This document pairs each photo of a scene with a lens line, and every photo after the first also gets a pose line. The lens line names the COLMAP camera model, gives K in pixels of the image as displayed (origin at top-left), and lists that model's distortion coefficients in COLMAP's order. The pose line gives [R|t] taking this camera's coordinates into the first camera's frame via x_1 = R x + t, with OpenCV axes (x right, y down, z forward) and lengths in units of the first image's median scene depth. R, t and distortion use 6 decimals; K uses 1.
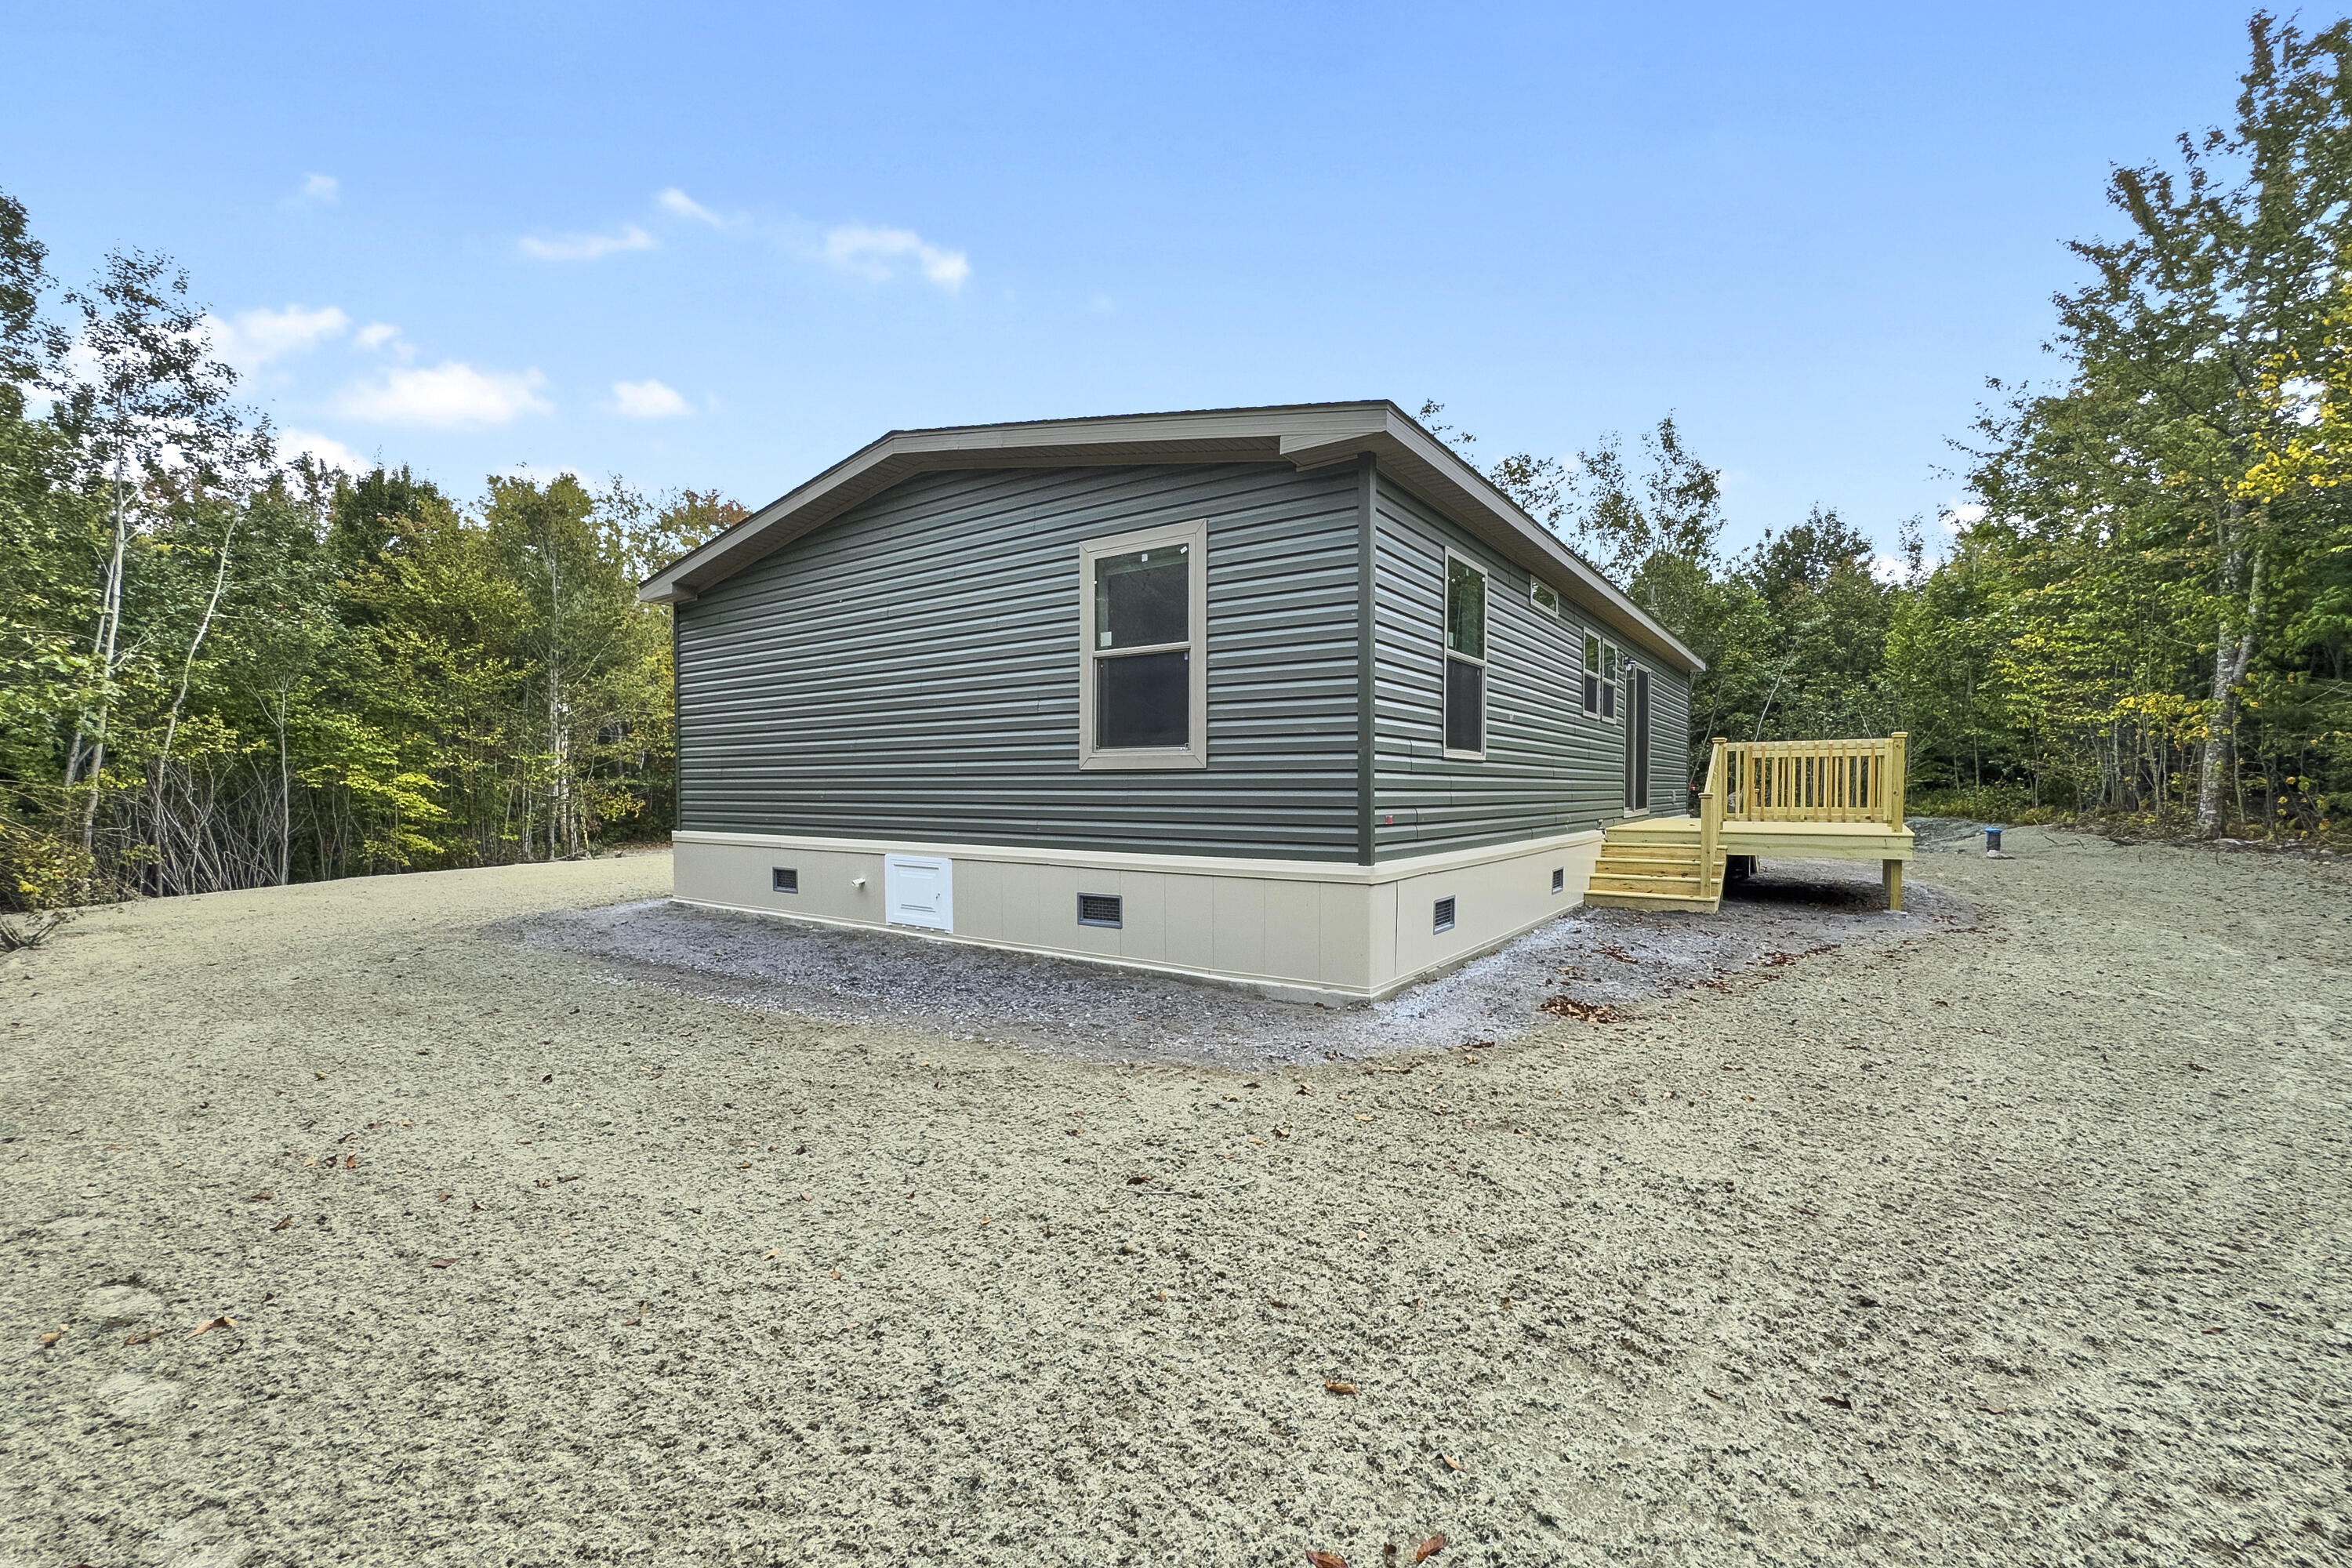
lens RADIAL K [[961.5, 0, 1175.0], [0, 961.5, 783.1], [0, 0, 1]] dist [-0.001159, -0.000051]
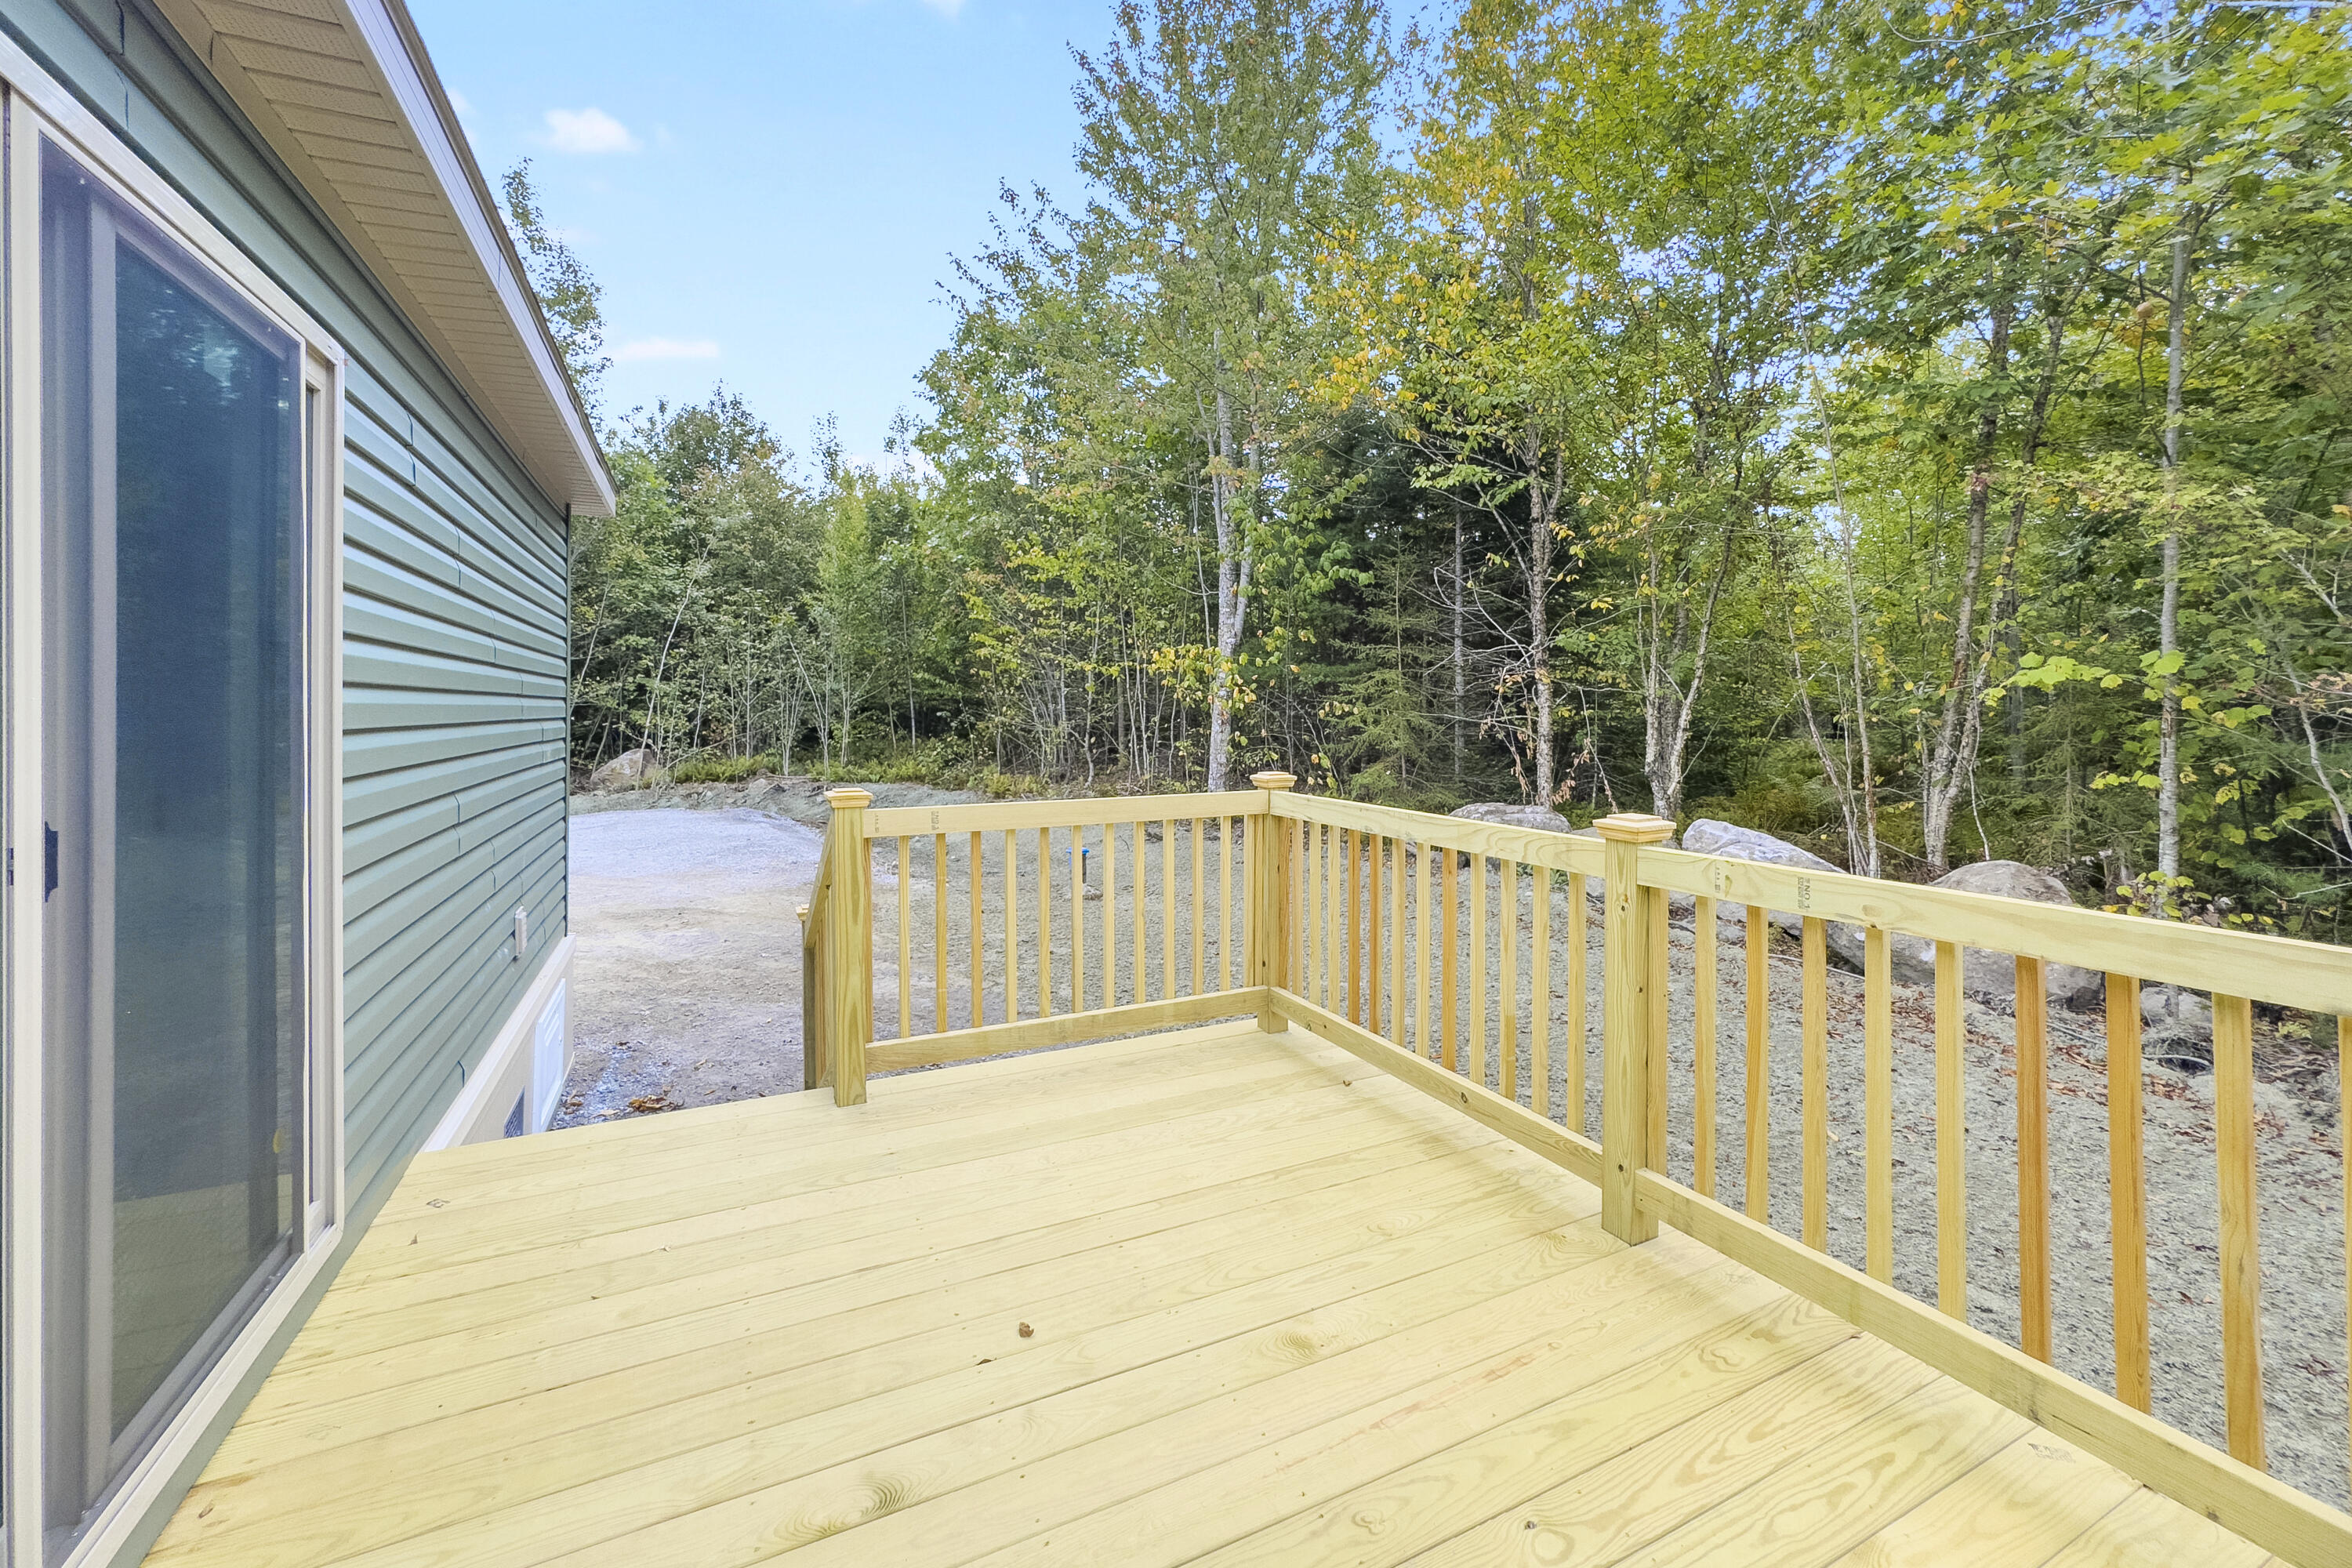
lens RADIAL K [[961.5, 0, 1173.1], [0, 961.5, 703.1], [0, 0, 1]] dist [-0.001159, -0.000051]
pose [[0.482280, 0.001289, 0.876016, 0.166293], [0.003373, 0.999989, -0.003329, -0.020647], [-0.876010, 0.004561, 0.482271, 0.321225]]
